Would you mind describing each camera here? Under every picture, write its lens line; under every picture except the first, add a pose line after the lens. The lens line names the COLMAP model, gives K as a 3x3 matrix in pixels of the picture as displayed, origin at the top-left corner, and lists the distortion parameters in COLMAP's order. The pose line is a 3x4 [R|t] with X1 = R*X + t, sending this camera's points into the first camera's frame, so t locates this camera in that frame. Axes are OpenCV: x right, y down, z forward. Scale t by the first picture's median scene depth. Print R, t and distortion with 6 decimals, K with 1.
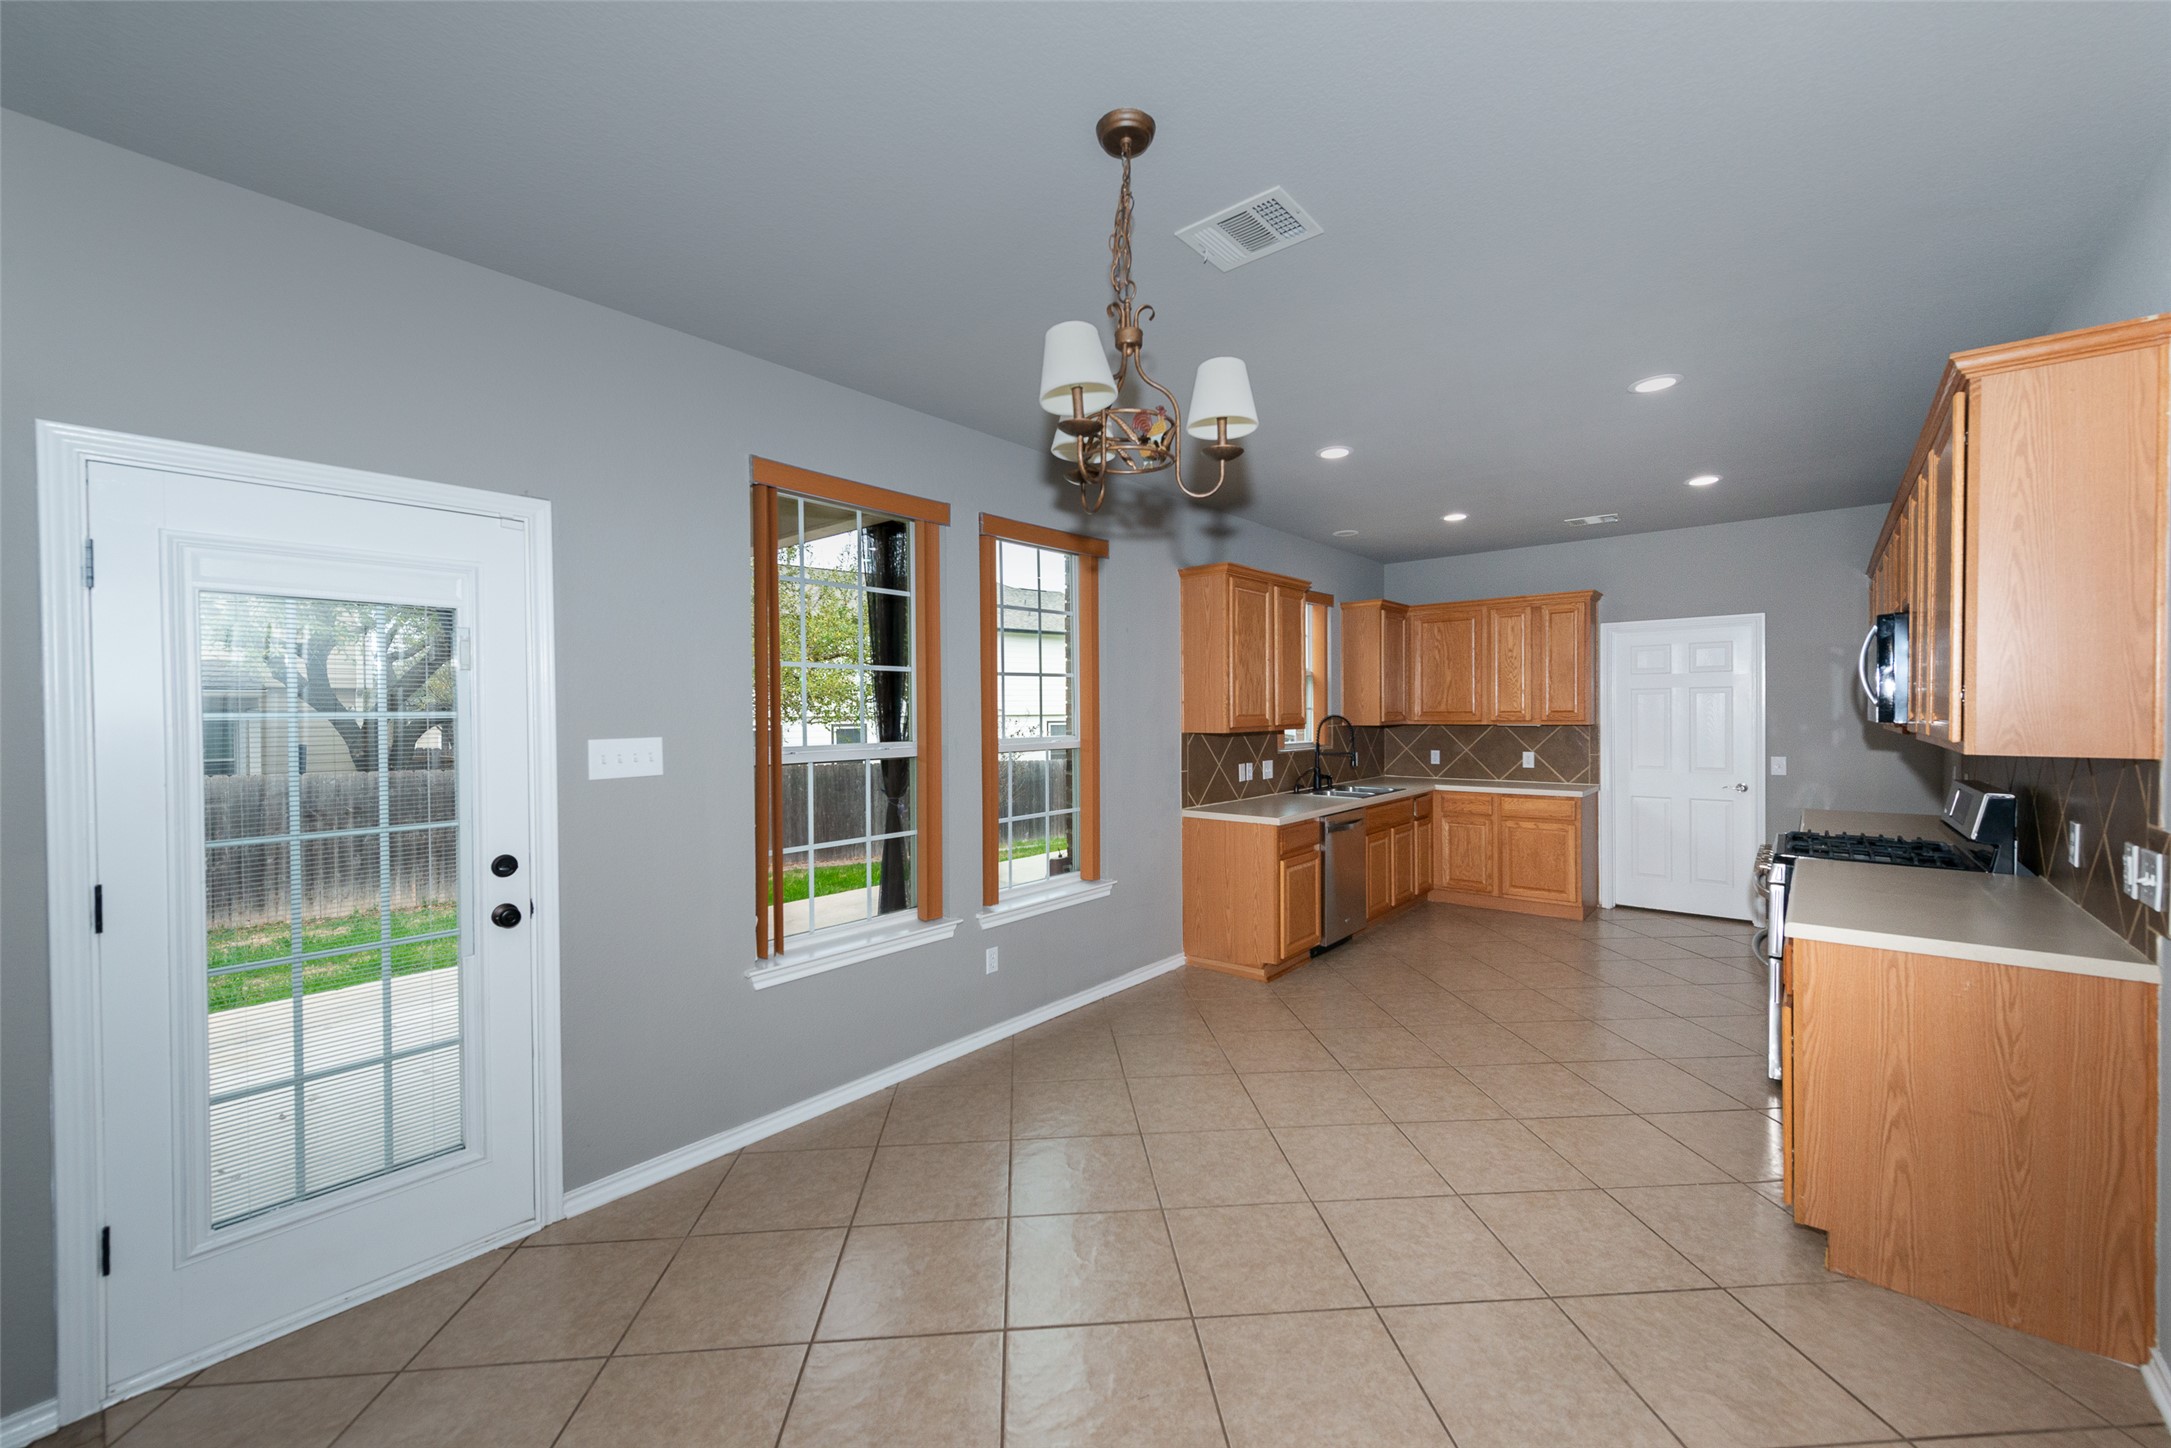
lens RADIAL K [[847.4, 0, 1089.5], [0, 847.4, 721.8], [0, 0, 1]] dist [0.001545, -0.000314]
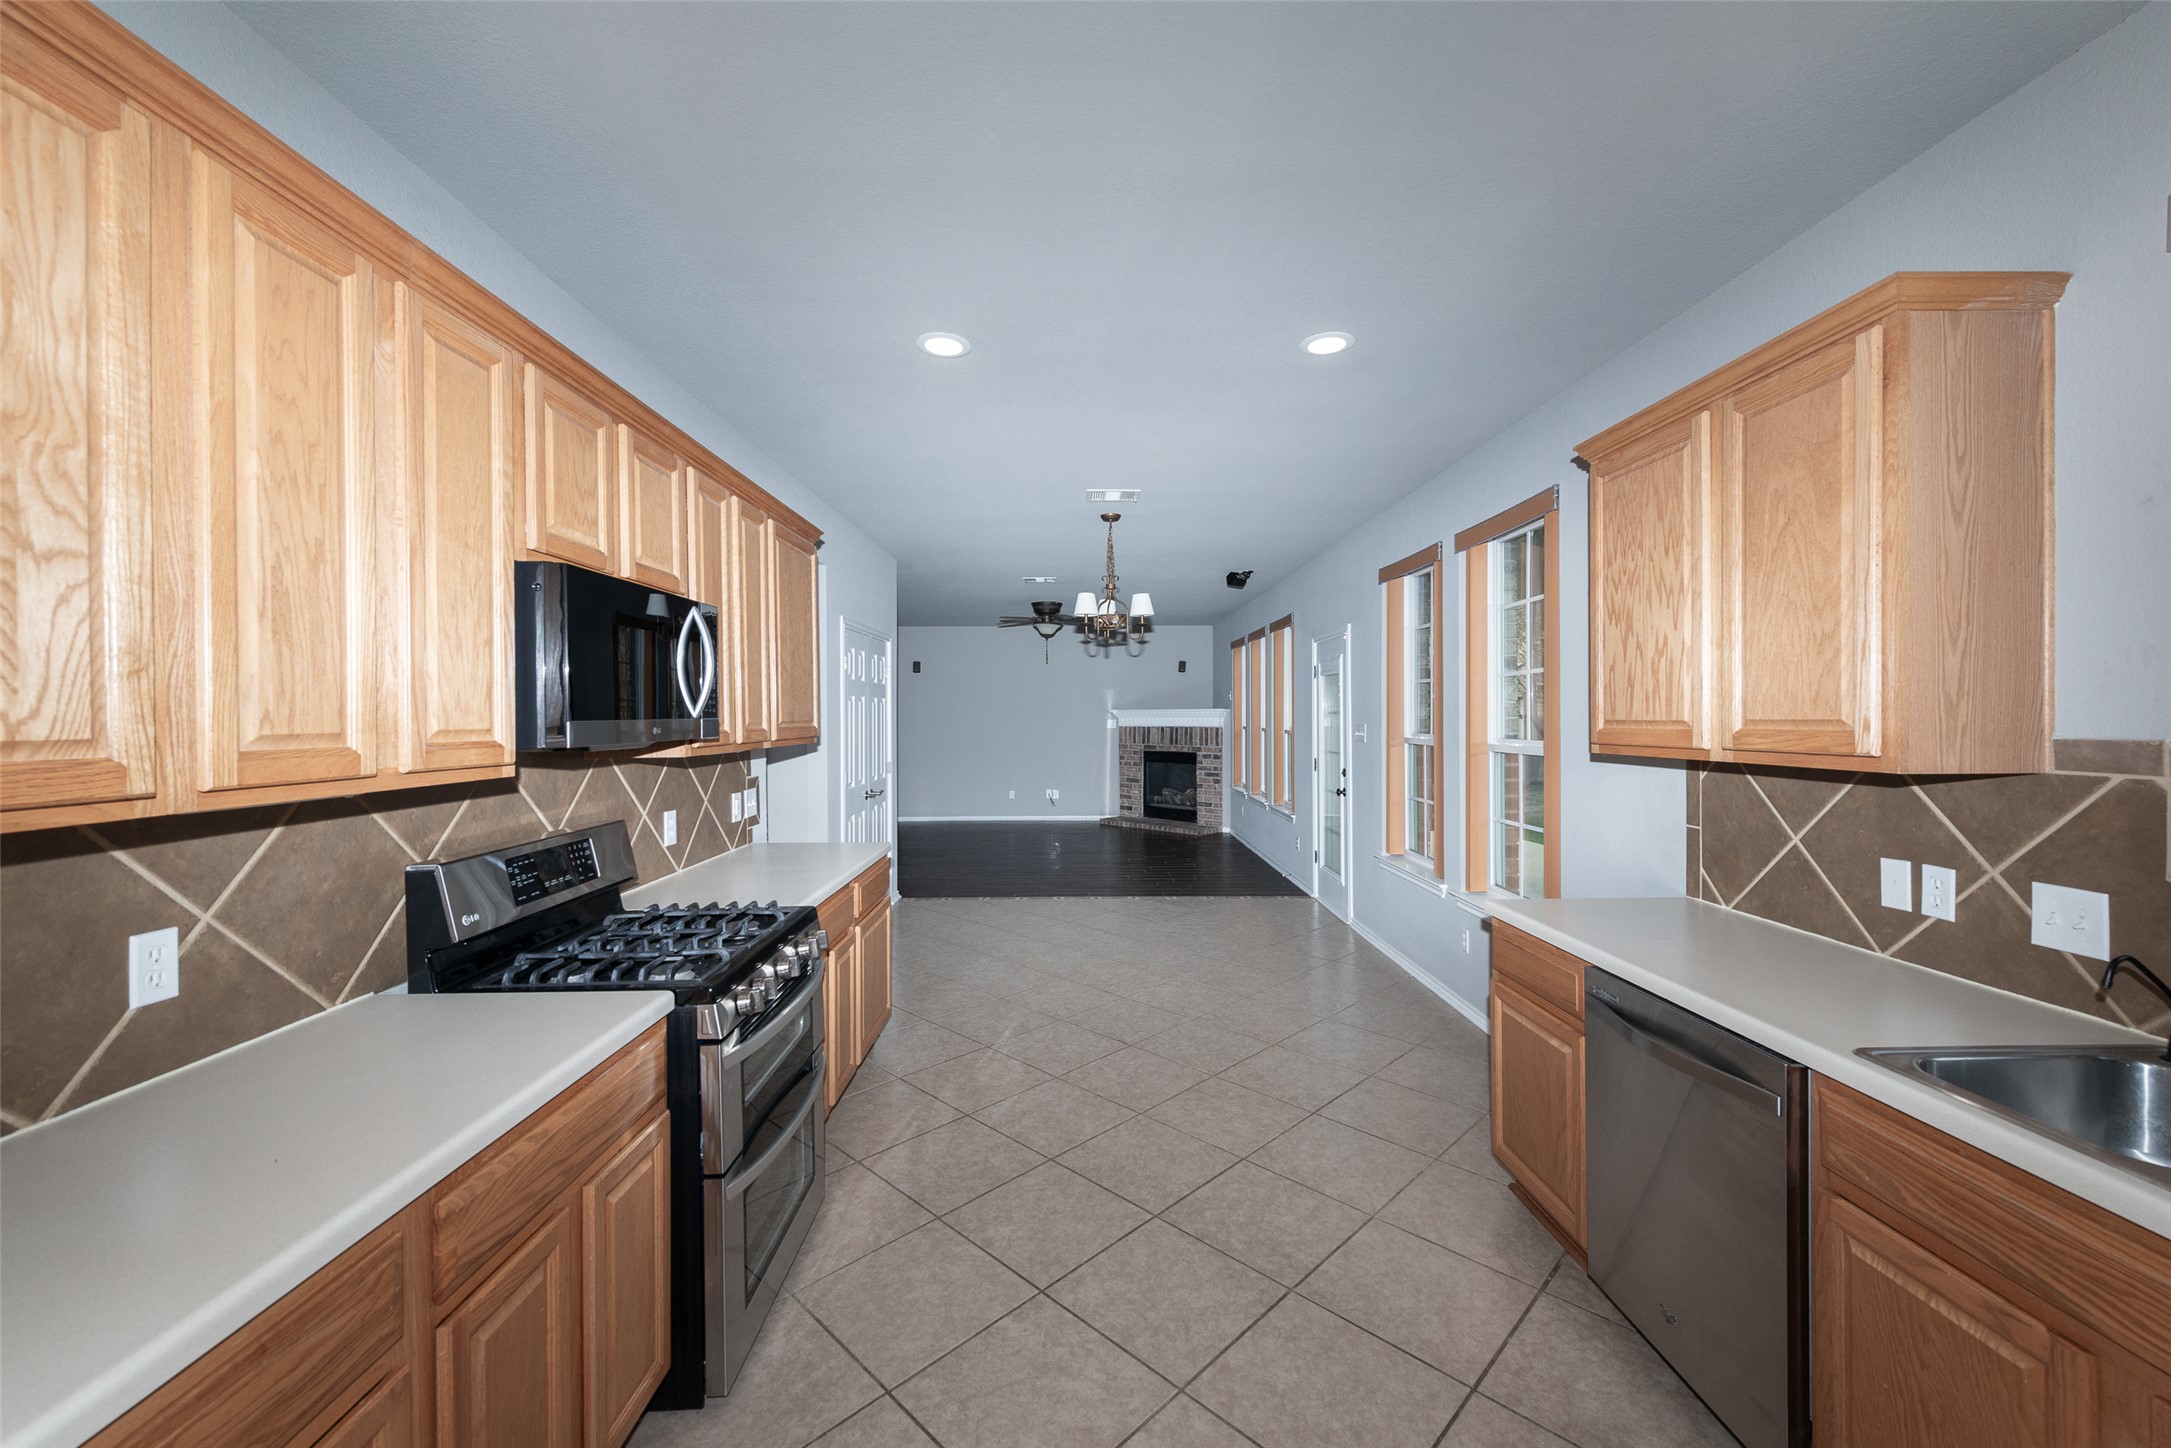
lens RADIAL K [[847.4, 0, 1077.3], [0, 847.4, 722.6], [0, 0, 1]] dist [0.001545, -0.000314]
pose [[-0.765926, 0.015436, -0.642744, 0.728164], [0.001509, 0.999752, 0.022211, -0.018149], [0.642927, 0.016042, -0.765759, 1.134998]]
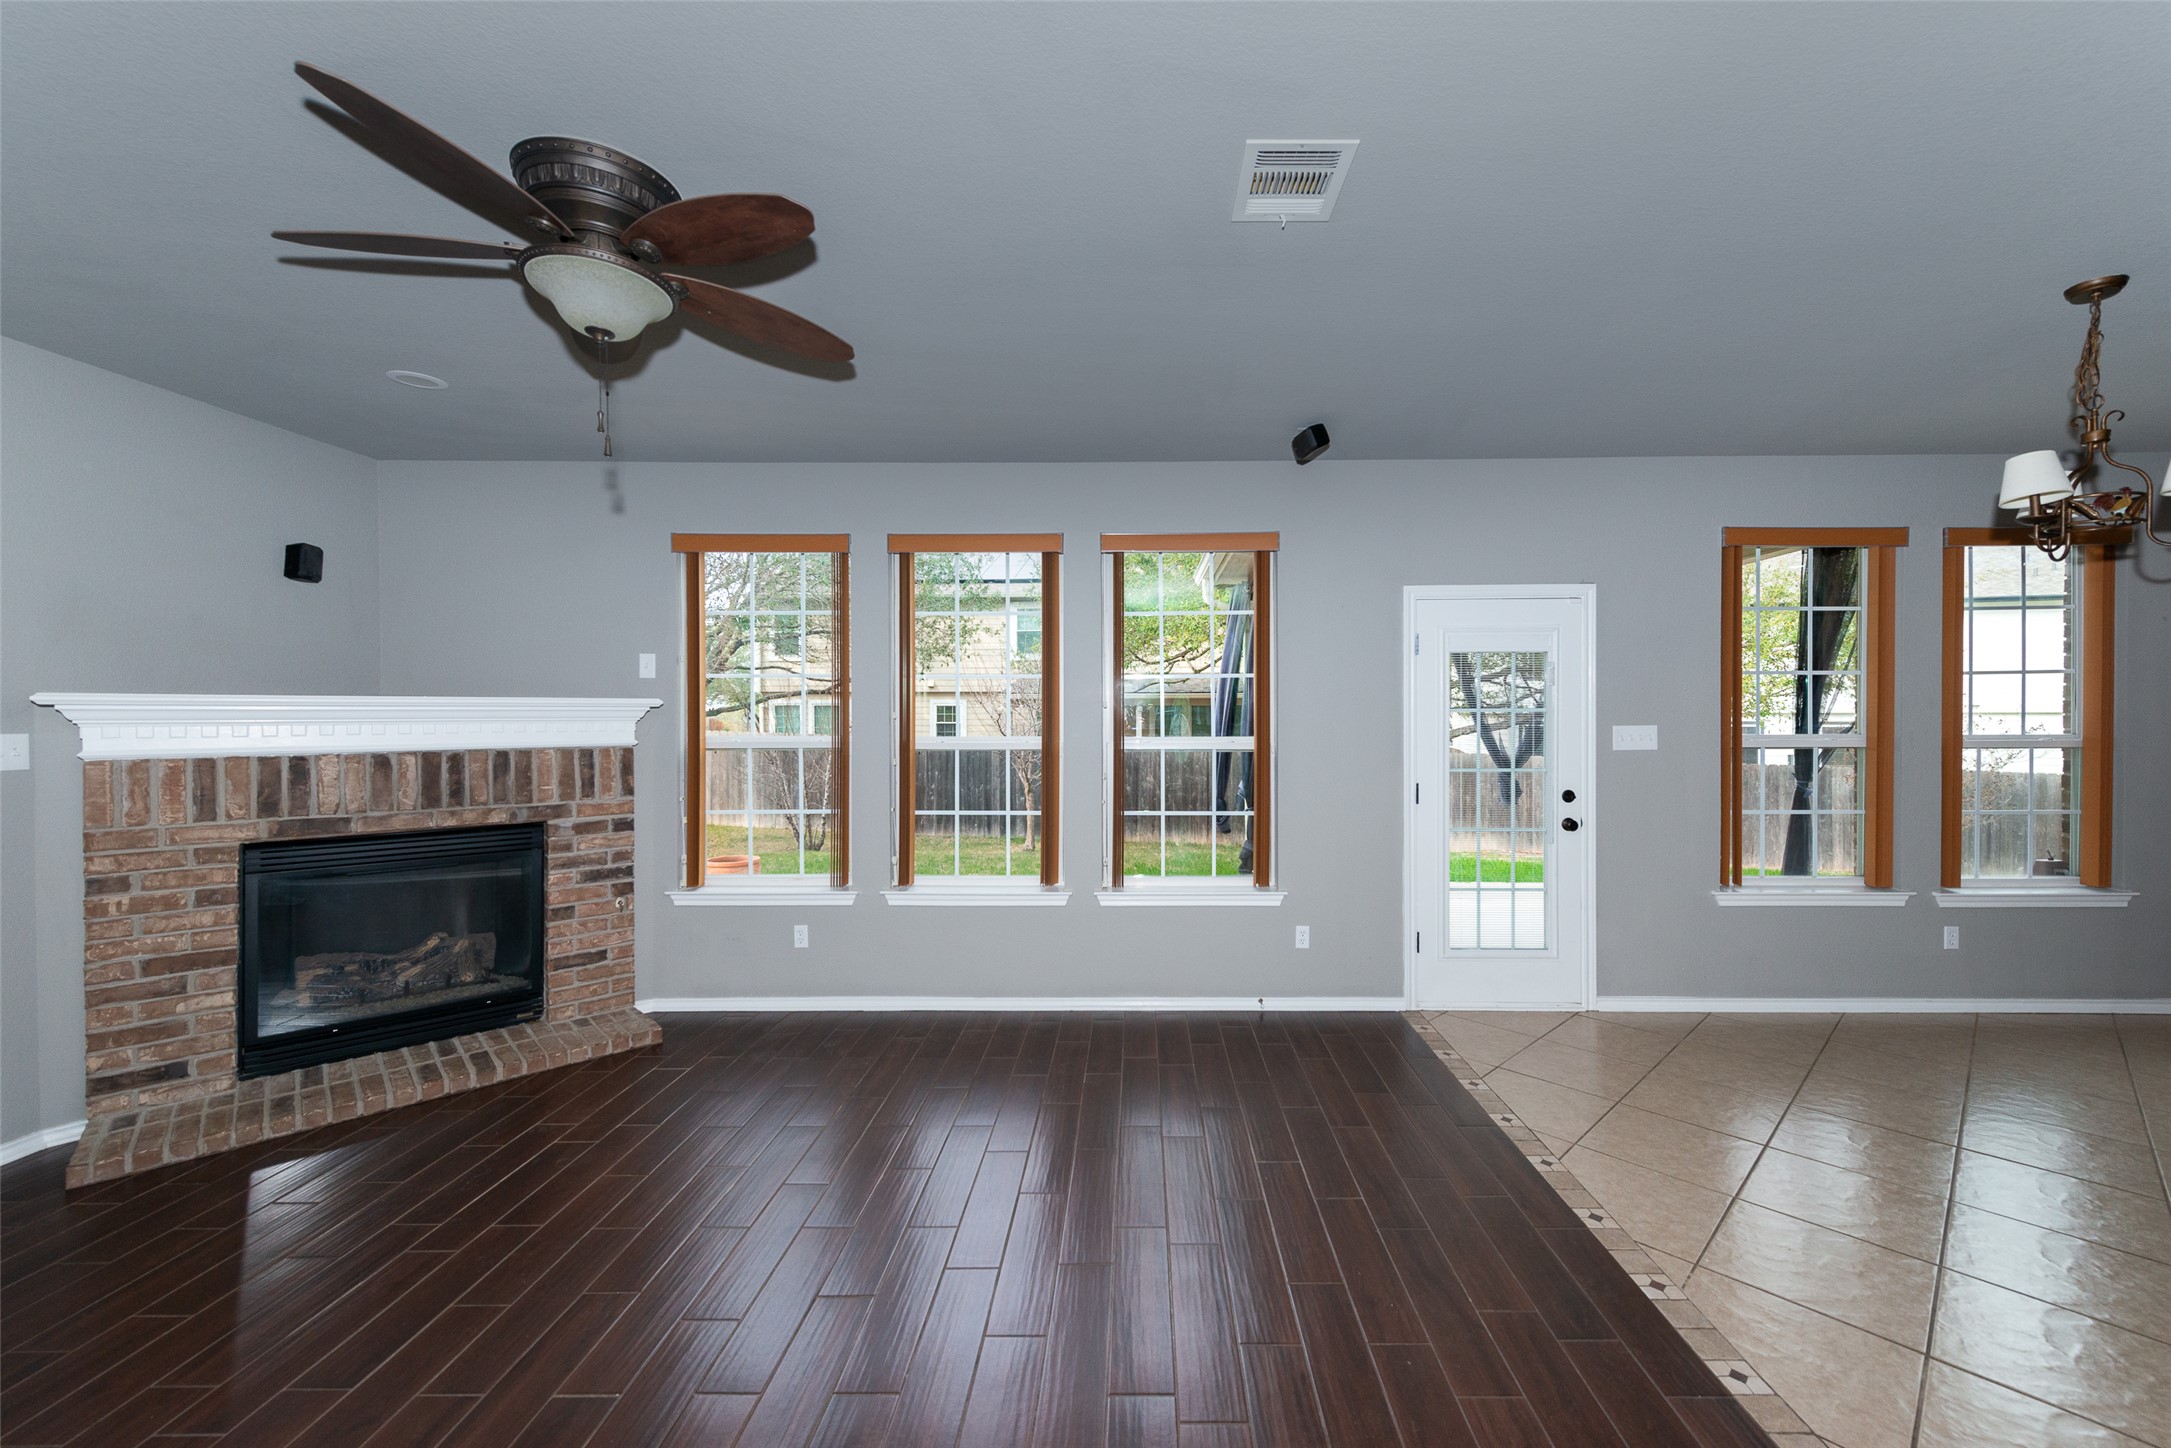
lens RADIAL K [[863.1, 0, 1128.8], [0, 863.1, 721.0], [0, 0, 1]] dist [0.003235, -0.000483]
pose [[0.637195, 0.013533, -0.770584, 0.047826], [-0.010944, 0.999904, 0.008511, 0.004153], [0.770625, 0.003010, 0.637282, -0.387068]]
